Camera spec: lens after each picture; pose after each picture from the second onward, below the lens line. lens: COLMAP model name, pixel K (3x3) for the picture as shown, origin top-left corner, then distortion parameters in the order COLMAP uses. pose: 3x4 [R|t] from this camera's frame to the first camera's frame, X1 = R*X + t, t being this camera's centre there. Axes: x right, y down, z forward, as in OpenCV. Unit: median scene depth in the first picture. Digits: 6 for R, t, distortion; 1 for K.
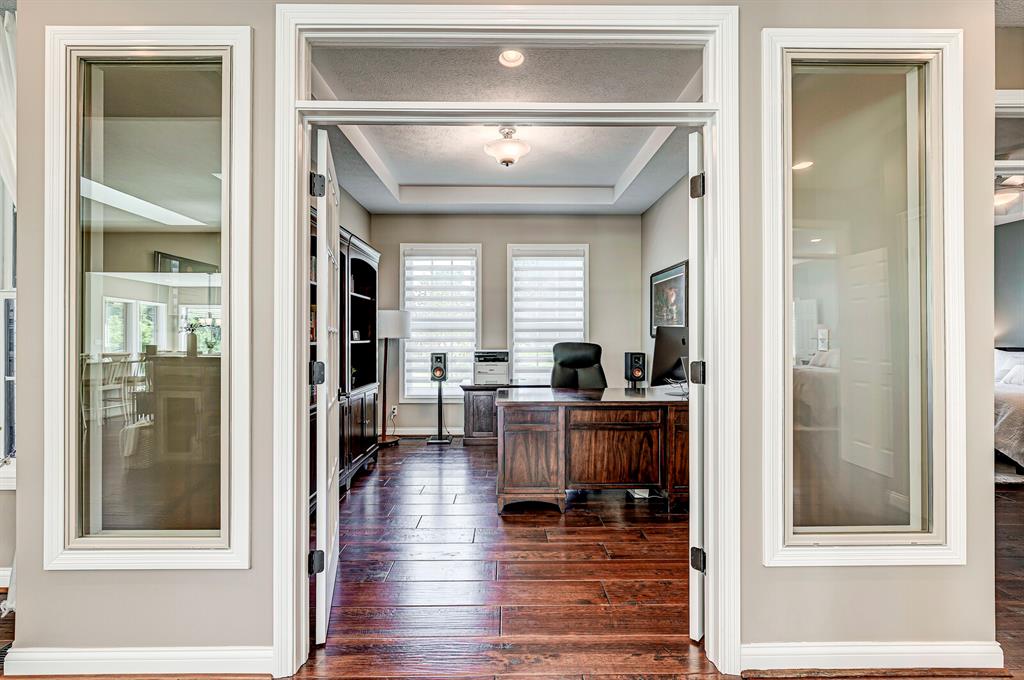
lens RADIAL K [[446.3, 0, 511.2], [0, 446.3, 337.2], [0, 0, 1]] dist [-0.009838, 0.000897]
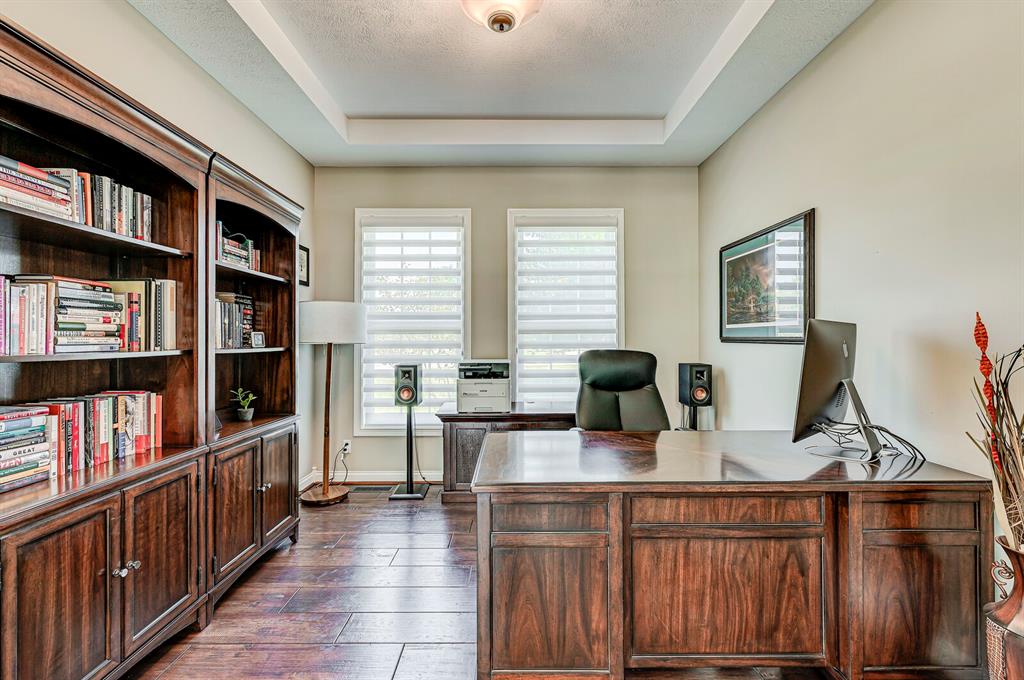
lens RADIAL K [[446.3, 0, 510.1], [0, 446.3, 337.6], [0, 0, 1]] dist [-0.009838, 0.000897]
pose [[0.999871, -0.001305, -0.016035, 0.006669], [0.001218, 0.999984, -0.005448, -0.001897], [0.016042, 0.005428, 0.999857, 0.320910]]
